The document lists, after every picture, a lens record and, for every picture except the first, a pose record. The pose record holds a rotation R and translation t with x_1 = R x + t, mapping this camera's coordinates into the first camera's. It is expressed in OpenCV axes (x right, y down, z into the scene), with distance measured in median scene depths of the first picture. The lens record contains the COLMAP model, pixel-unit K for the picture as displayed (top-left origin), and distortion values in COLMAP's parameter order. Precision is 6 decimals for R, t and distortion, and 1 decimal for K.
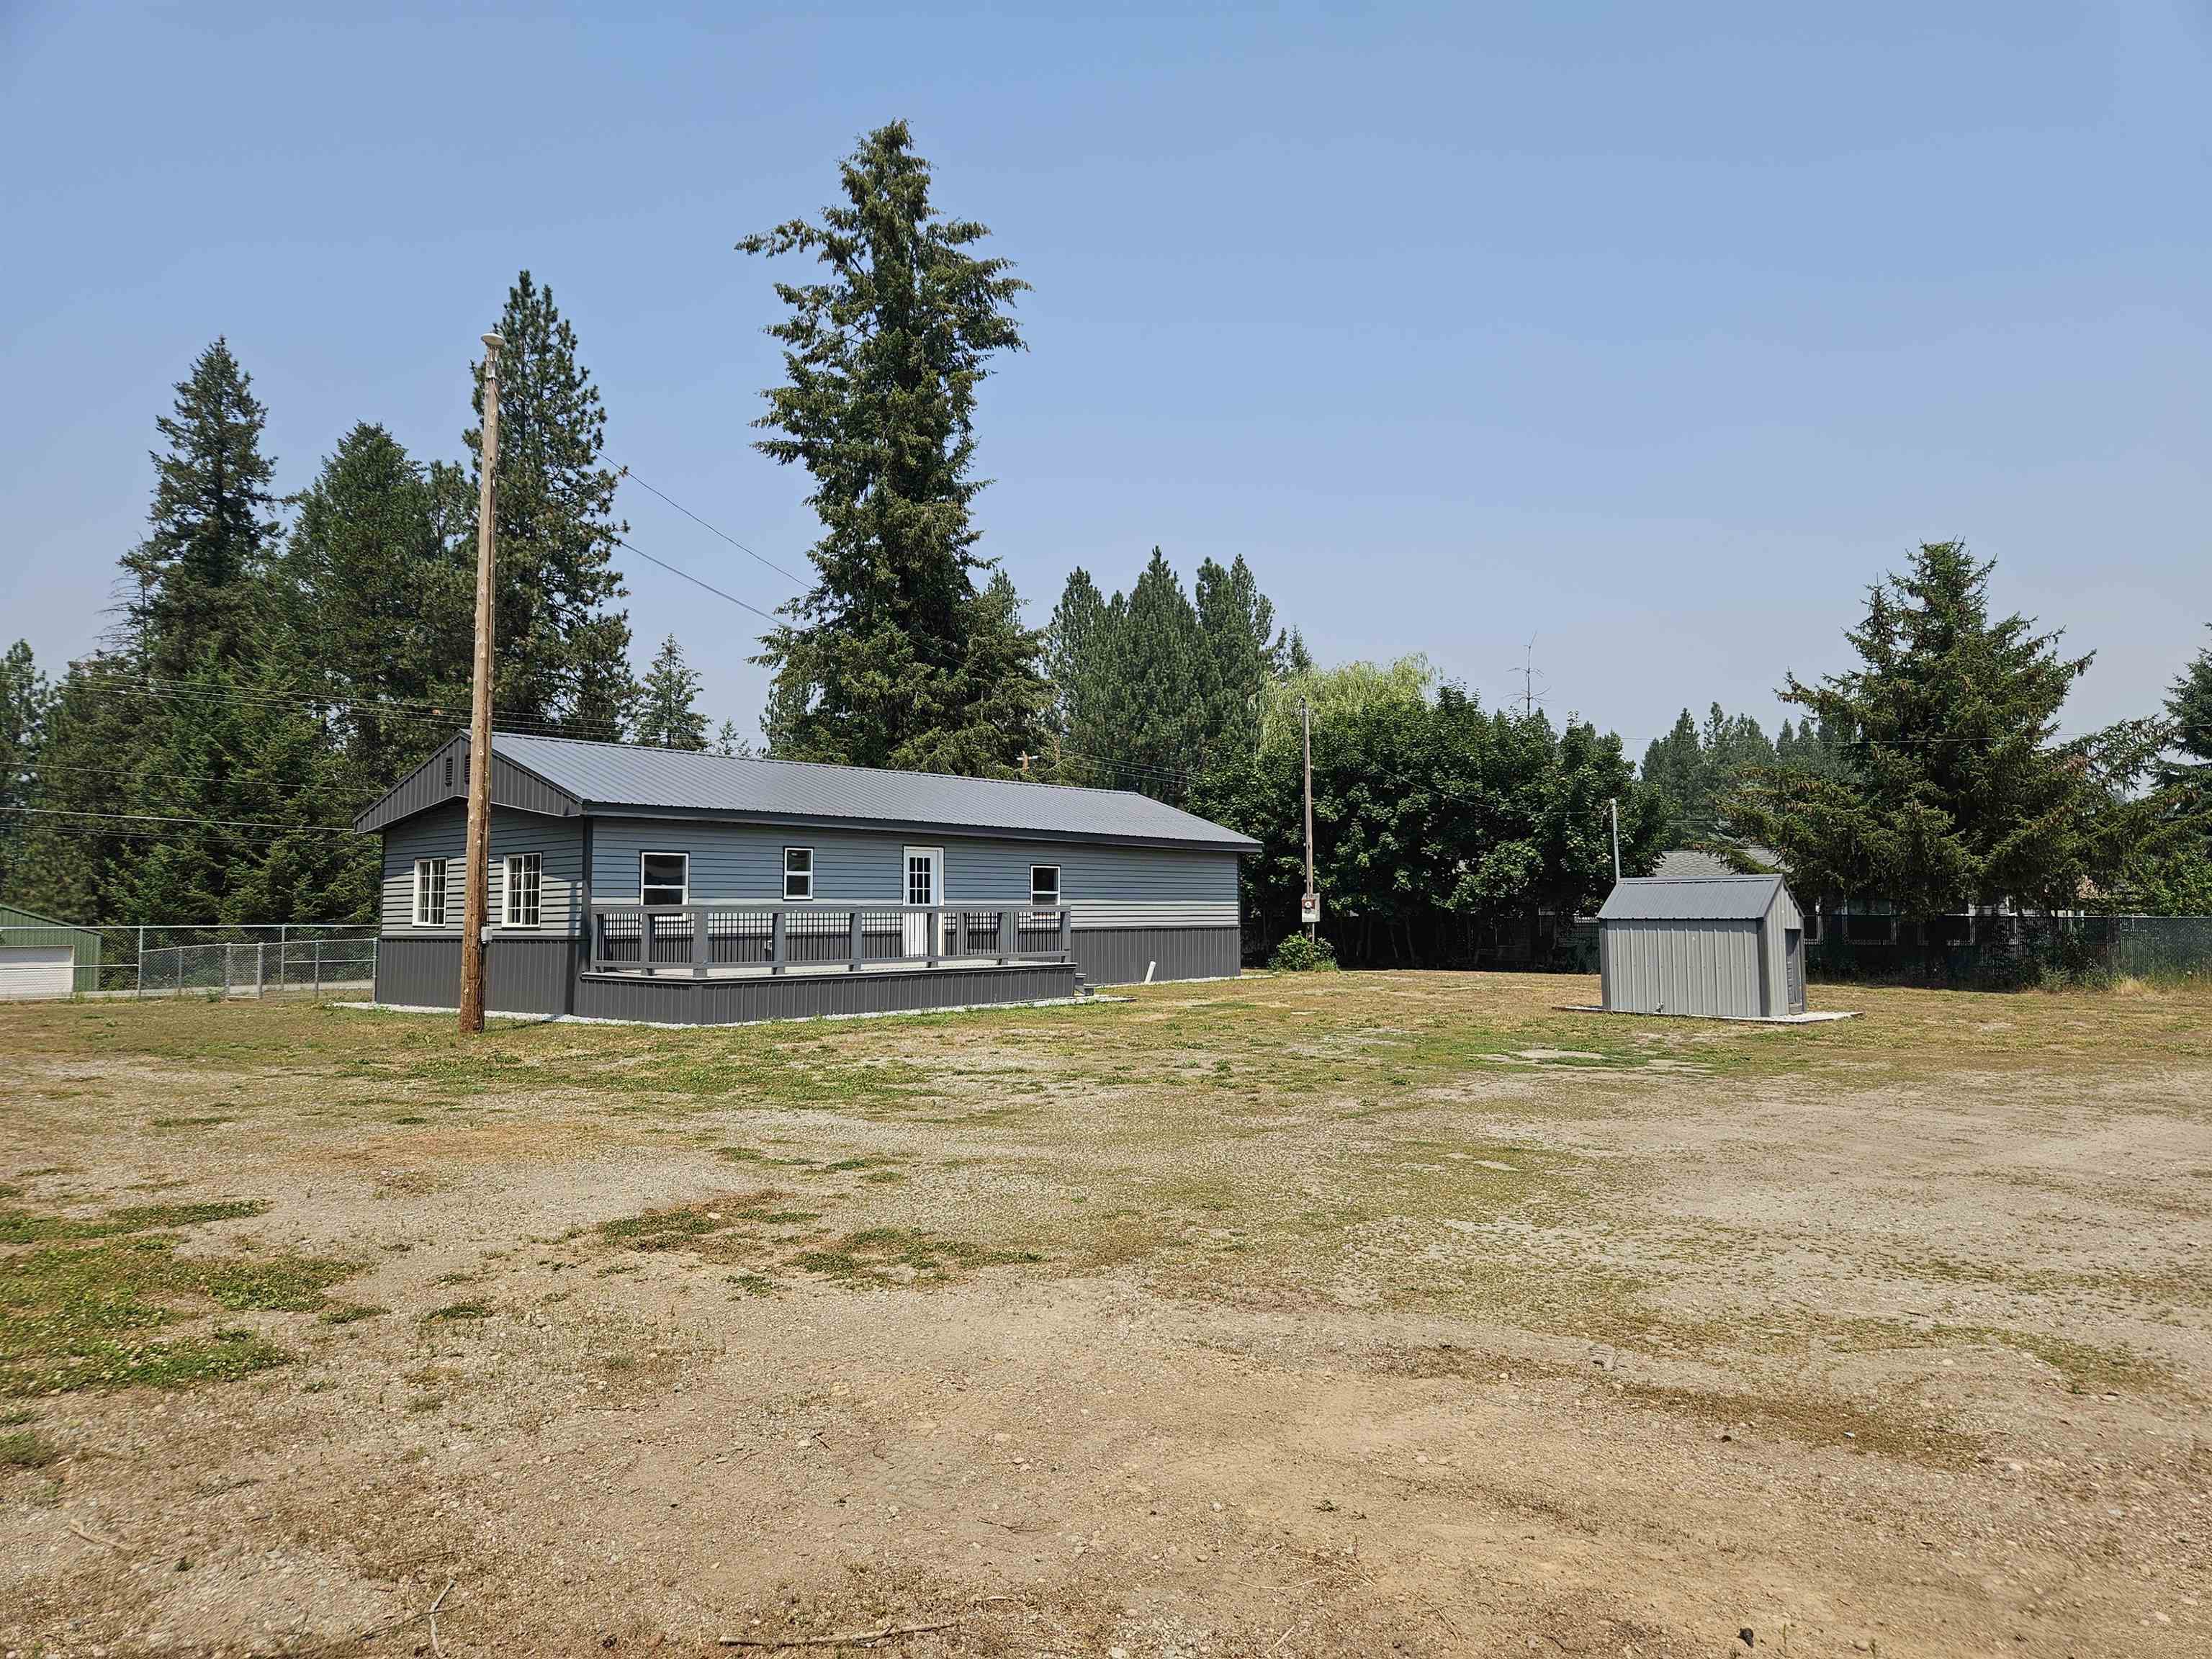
lens RADIAL K [[1451.6, 0, 1106.0], [0, 1451.6, 829.5], [0, 0, 1]] dist [0.083026, -0.059594]
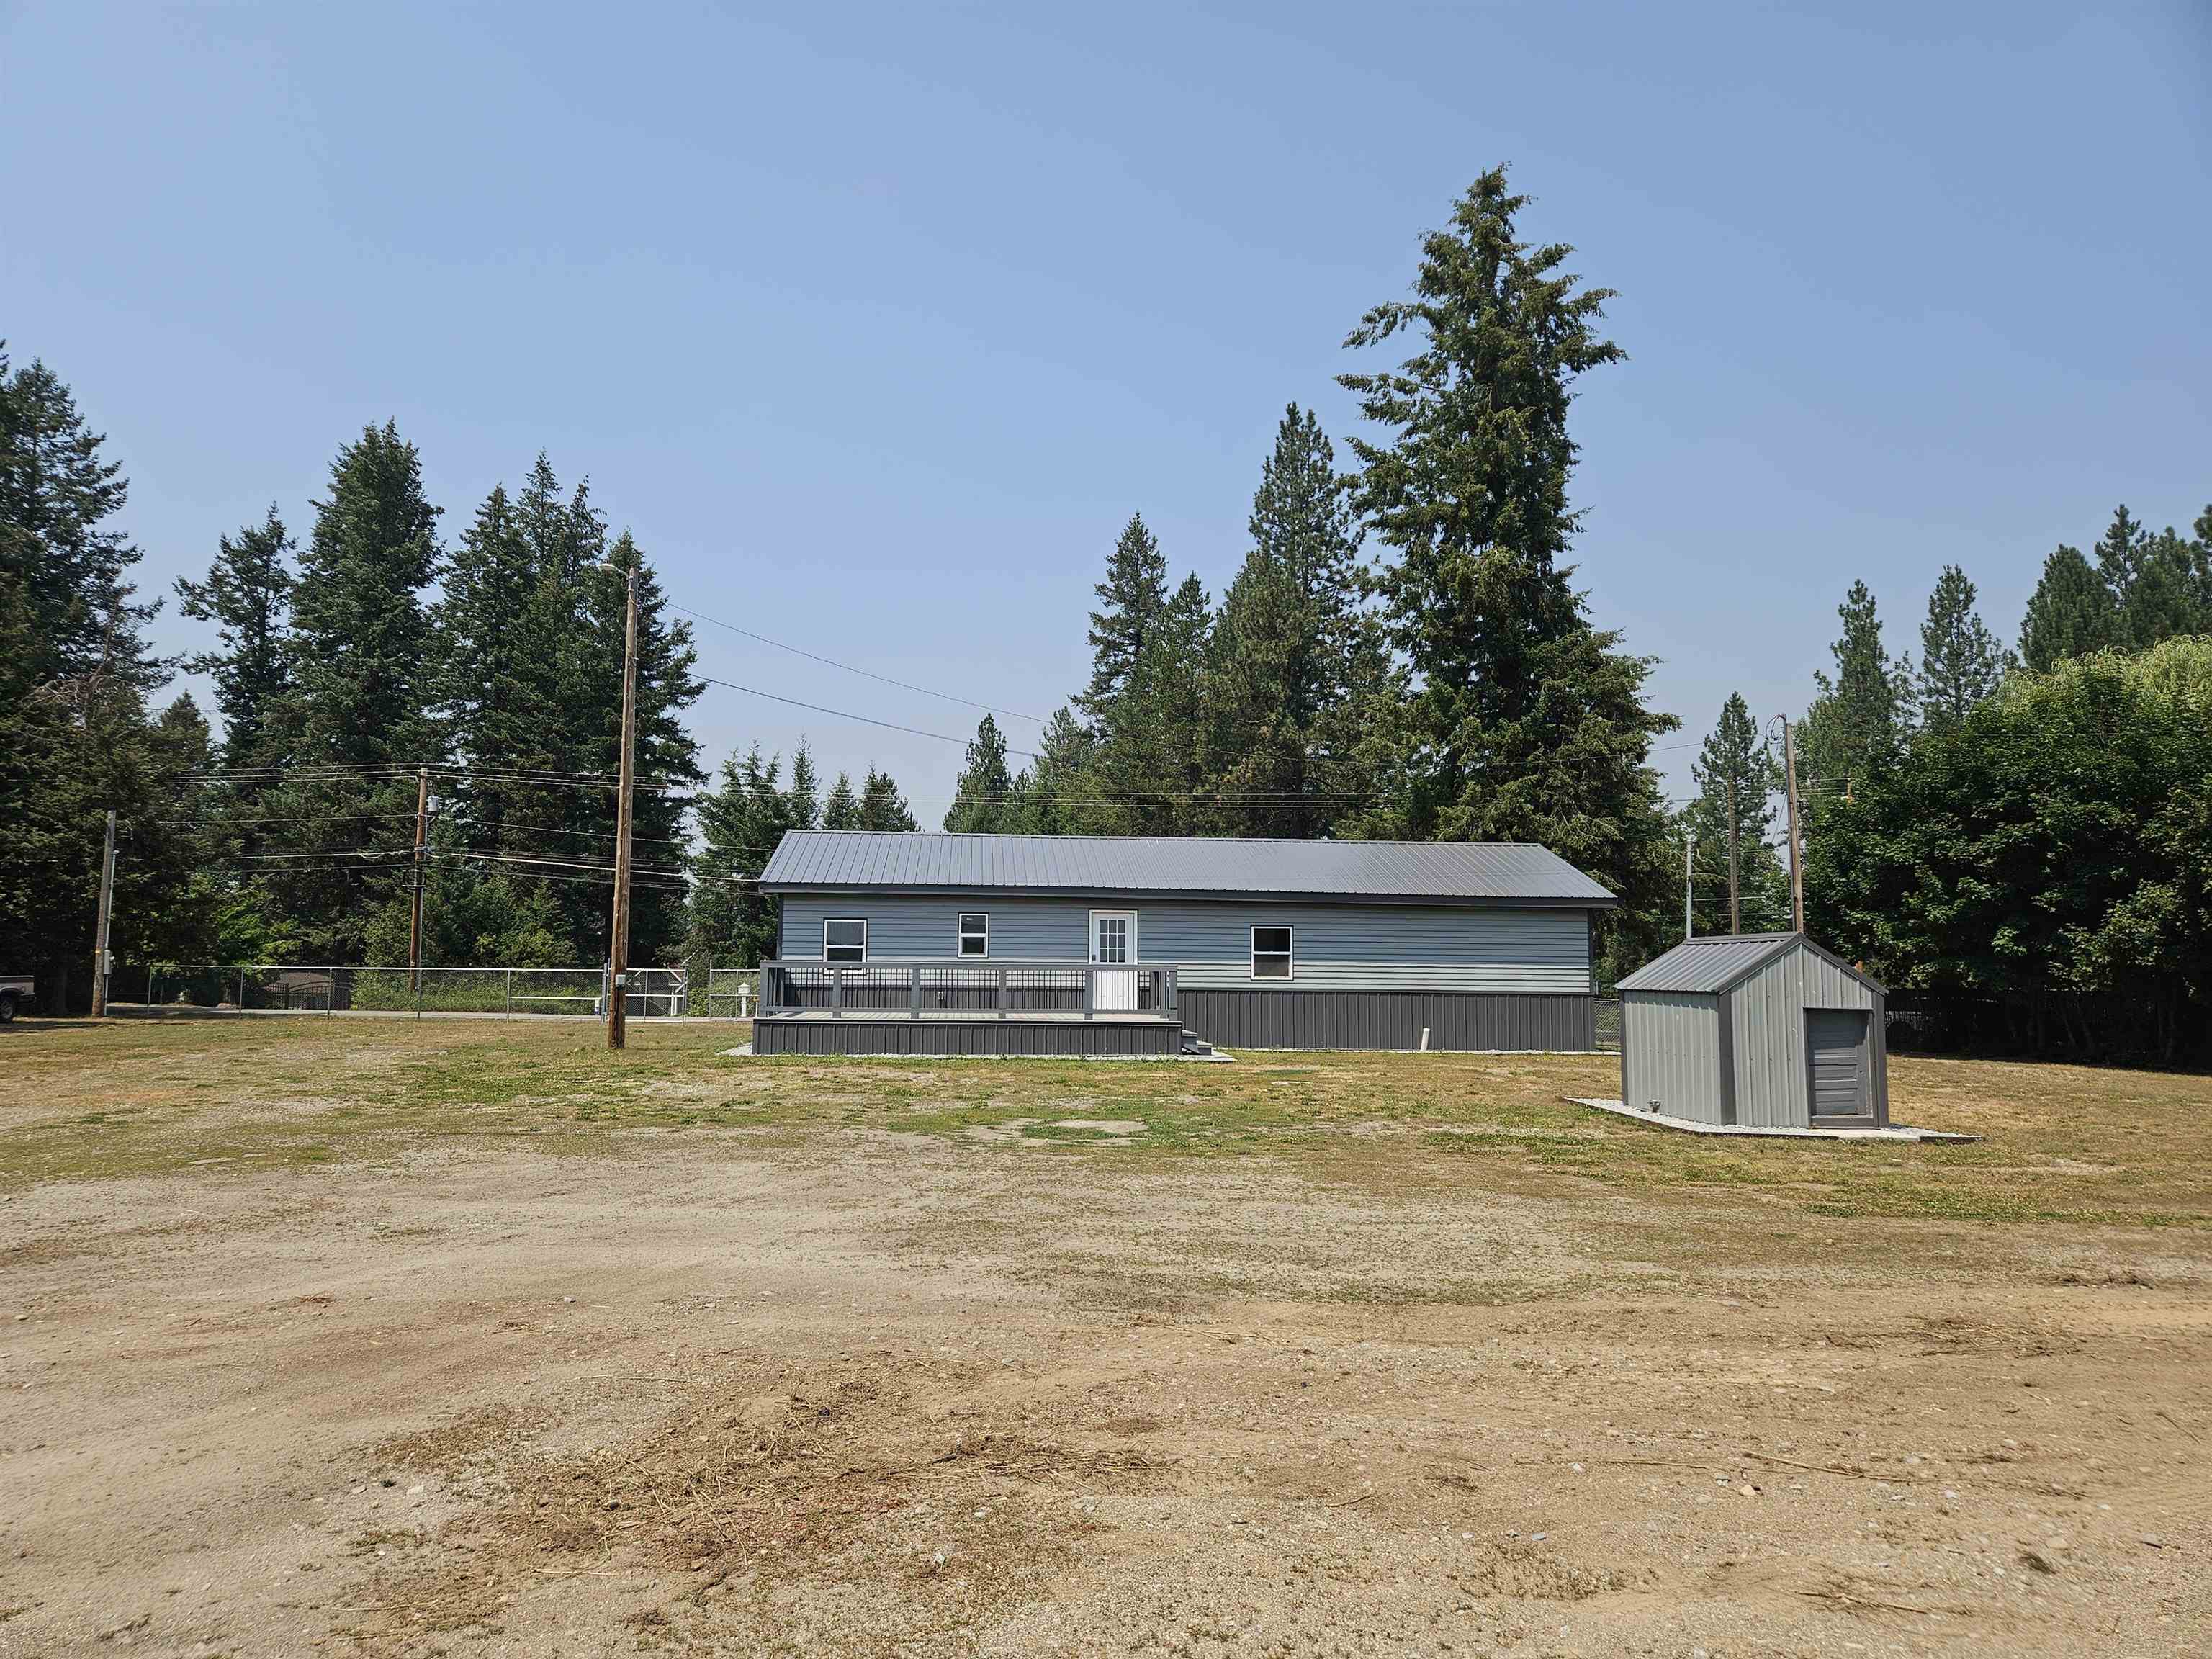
lens RADIAL K [[1469.9, 0, 1091.4], [0, 1469.9, 842.3], [0, 0, 1]] dist [0.075938, -0.066230]
pose [[0.714973, -0.049194, -0.697419, 0.563647], [0.026690, 0.998715, -0.043085, 0.007213], [0.698642, 0.012191, 0.715368, 0.177492]]
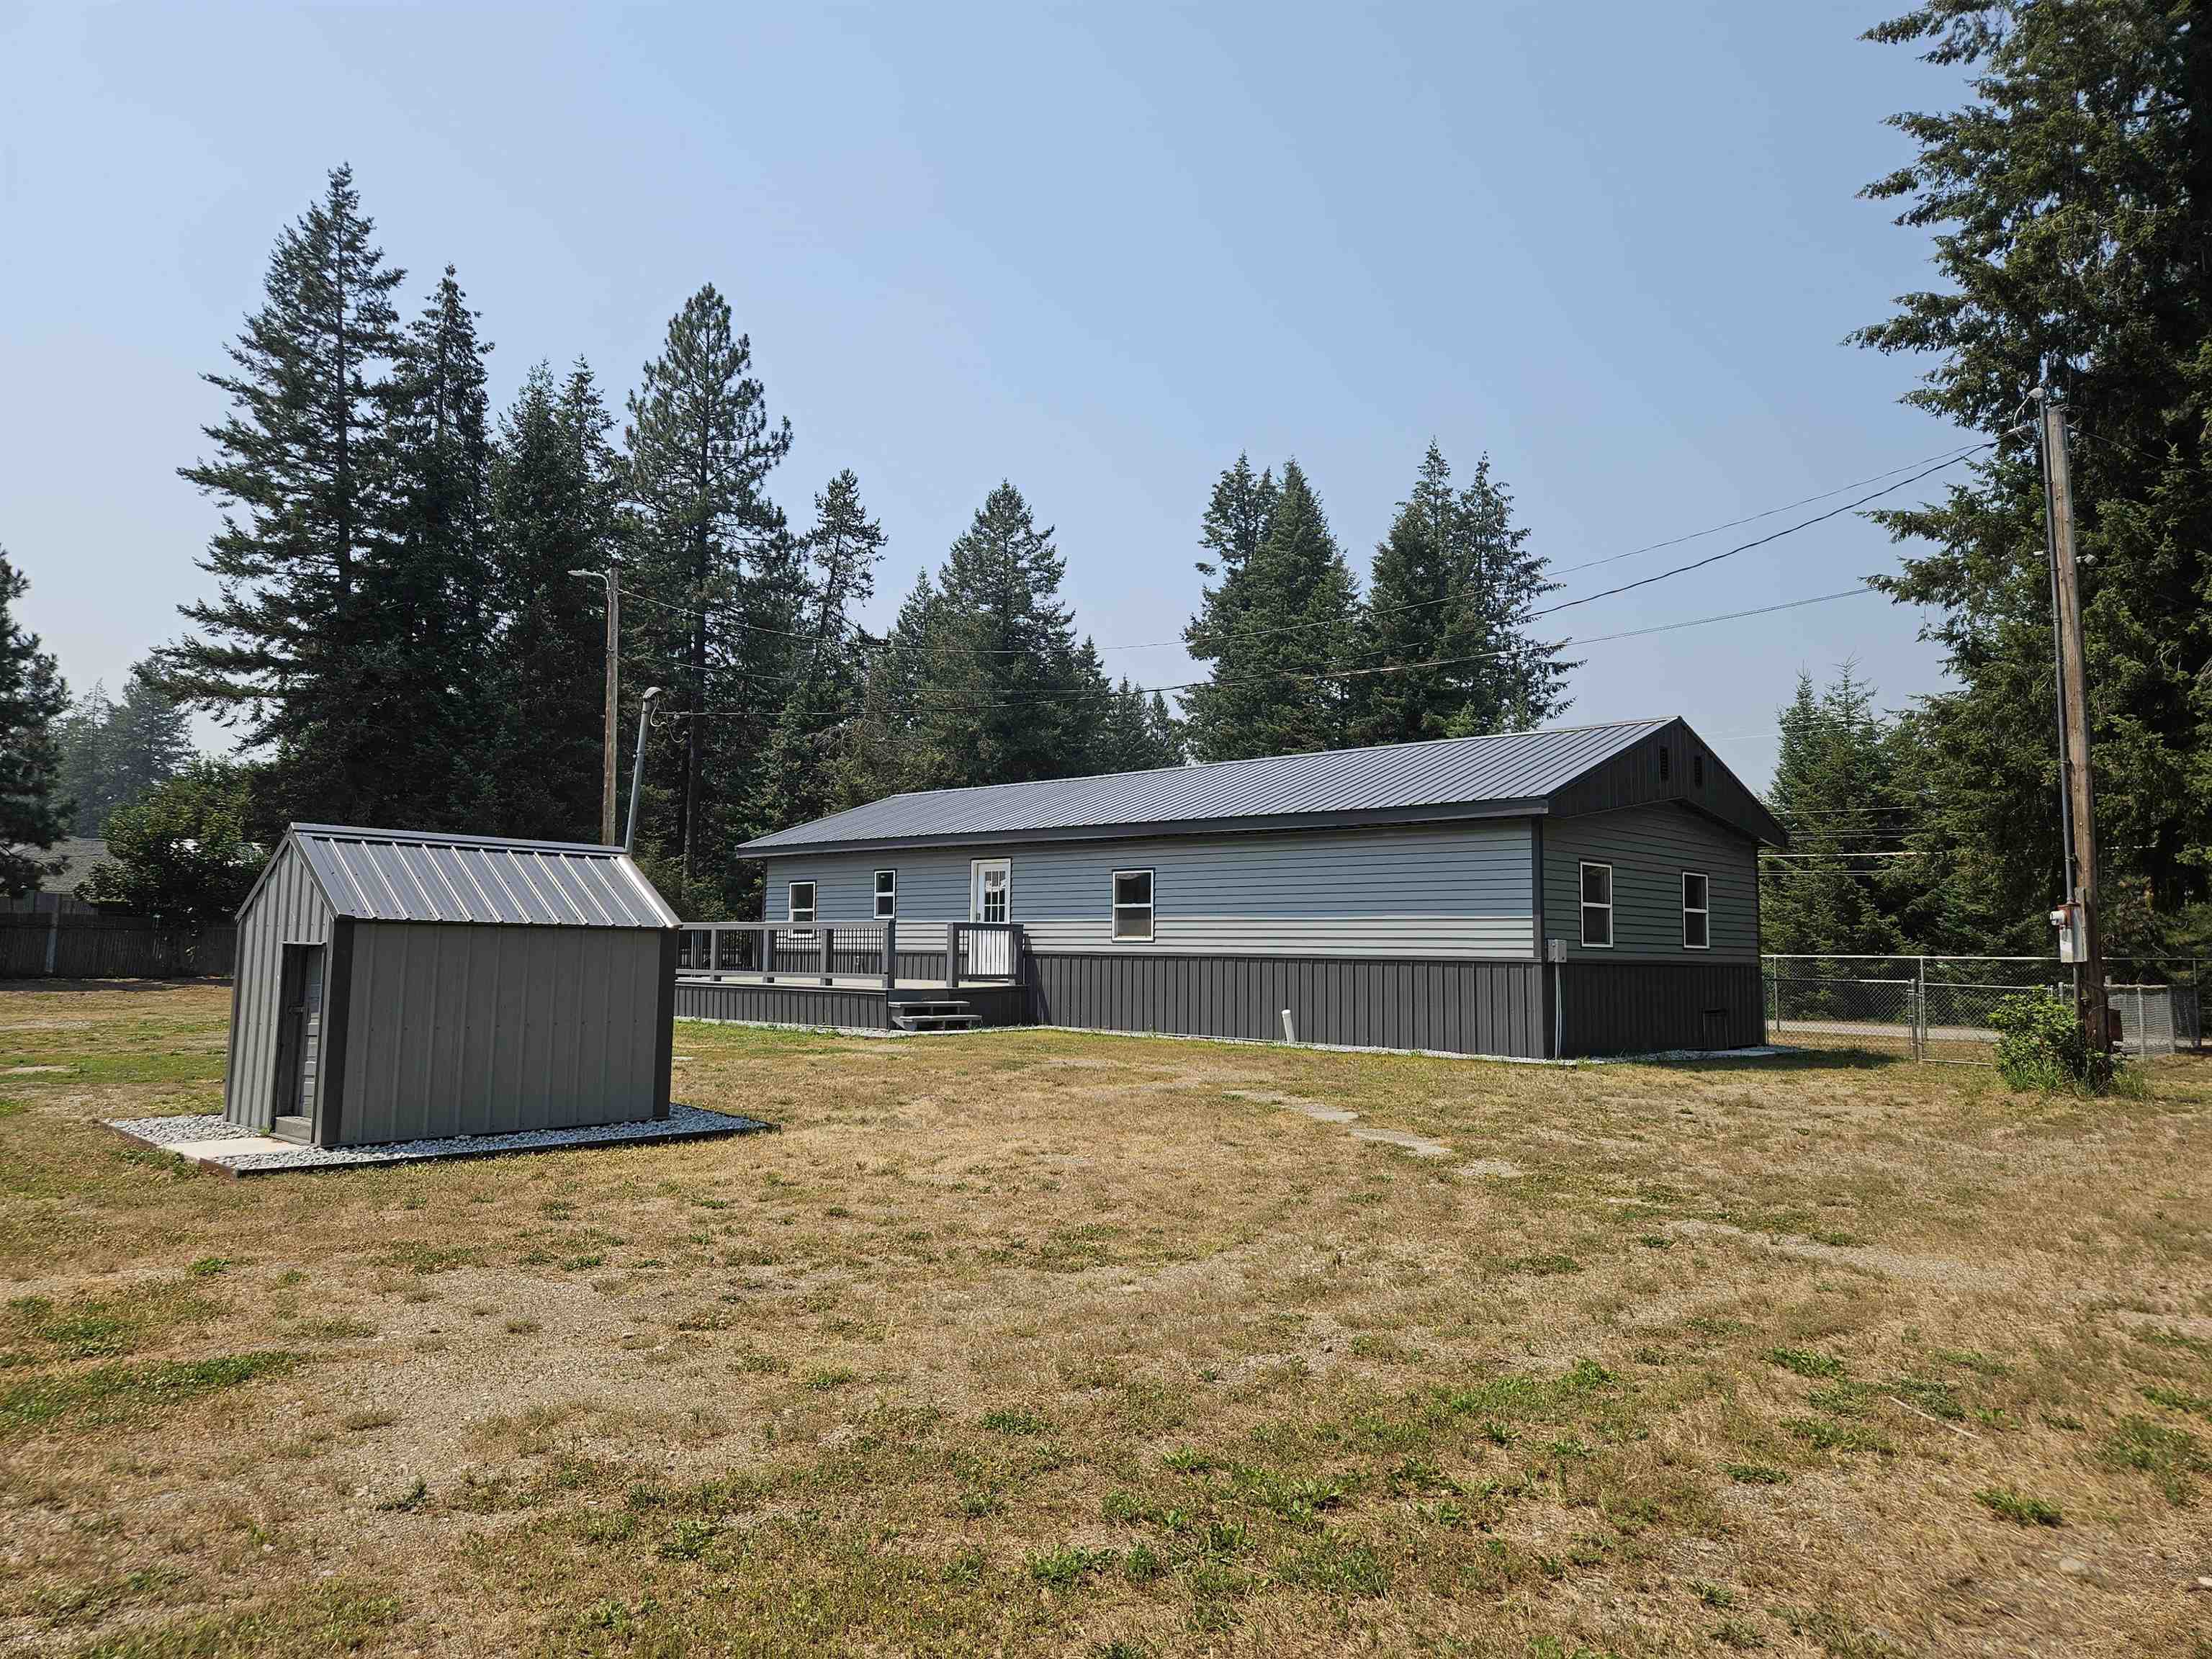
lens RADIAL K [[1476.0, 0, 1078.4], [0, 1476.0, 824.9], [0, 0, 1]] dist [0.079751, -0.056462]
pose [[-0.059380, -0.082768, -0.994798, 0.699593], [0.044086, 0.995367, -0.085447, 0.063792], [0.997261, -0.048930, -0.055456, 0.983415]]
